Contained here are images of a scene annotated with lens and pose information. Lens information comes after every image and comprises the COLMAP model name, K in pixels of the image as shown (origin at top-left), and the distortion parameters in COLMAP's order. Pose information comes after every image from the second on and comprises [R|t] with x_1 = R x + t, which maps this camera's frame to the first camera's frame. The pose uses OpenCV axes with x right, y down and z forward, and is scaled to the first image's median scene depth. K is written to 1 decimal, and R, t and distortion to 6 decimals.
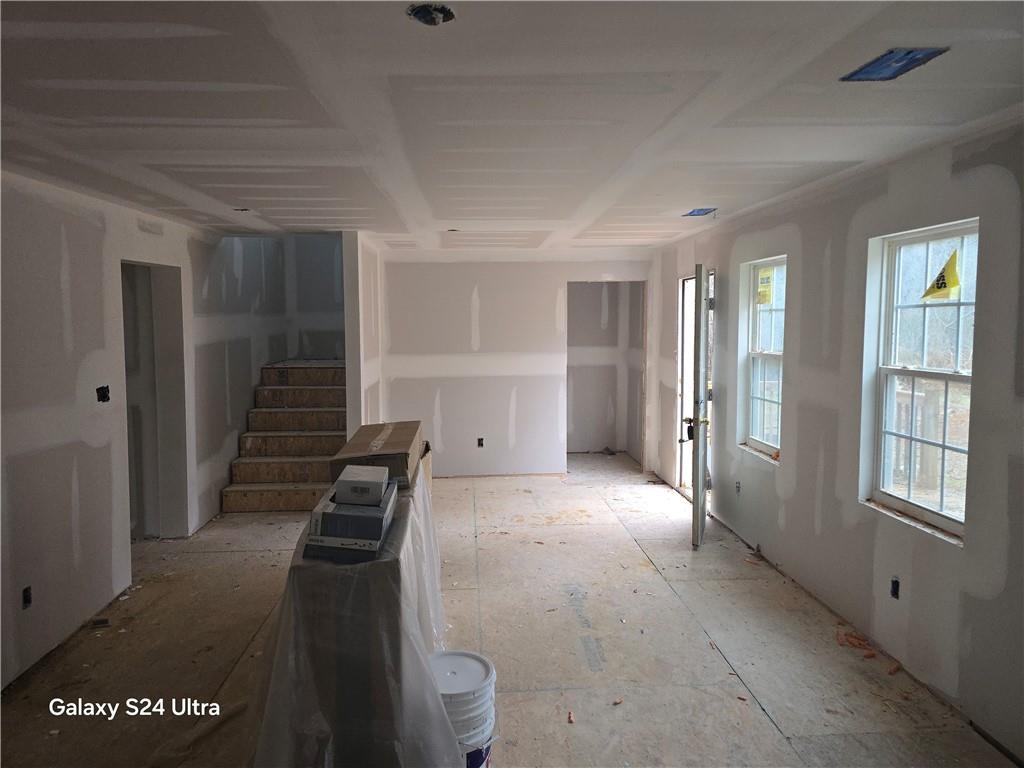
lens RADIAL K [[690.2, 0, 510.1], [0, 690.2, 379.6], [0, 0, 1]] dist [-0.002800, -0.000440]
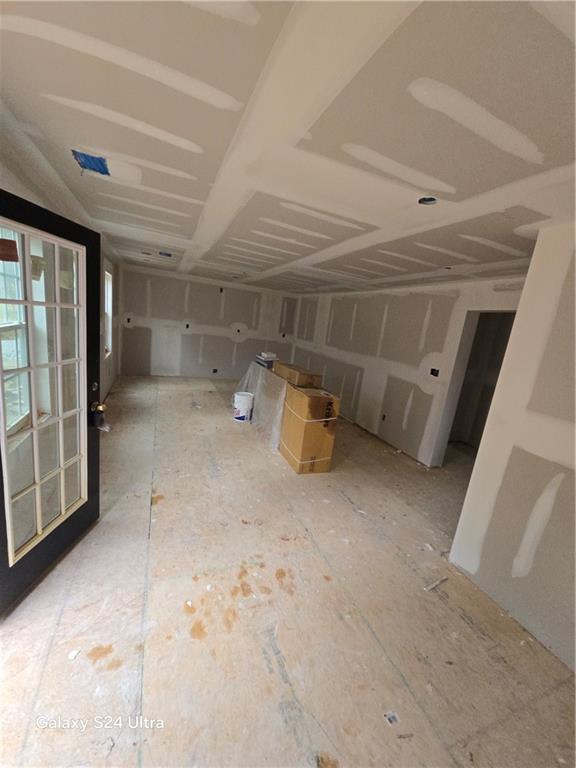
lens RADIAL K [[306.7, 0, 286.2], [0, 306.7, 387.0], [0, 0, 1]] dist [0.001150, 0.000052]
pose [[-0.946375, -0.046374, -0.319725, 0.148227], [-0.146097, 0.944104, 0.295504, -0.124487], [0.288150, 0.326368, -0.900252, 1.386514]]
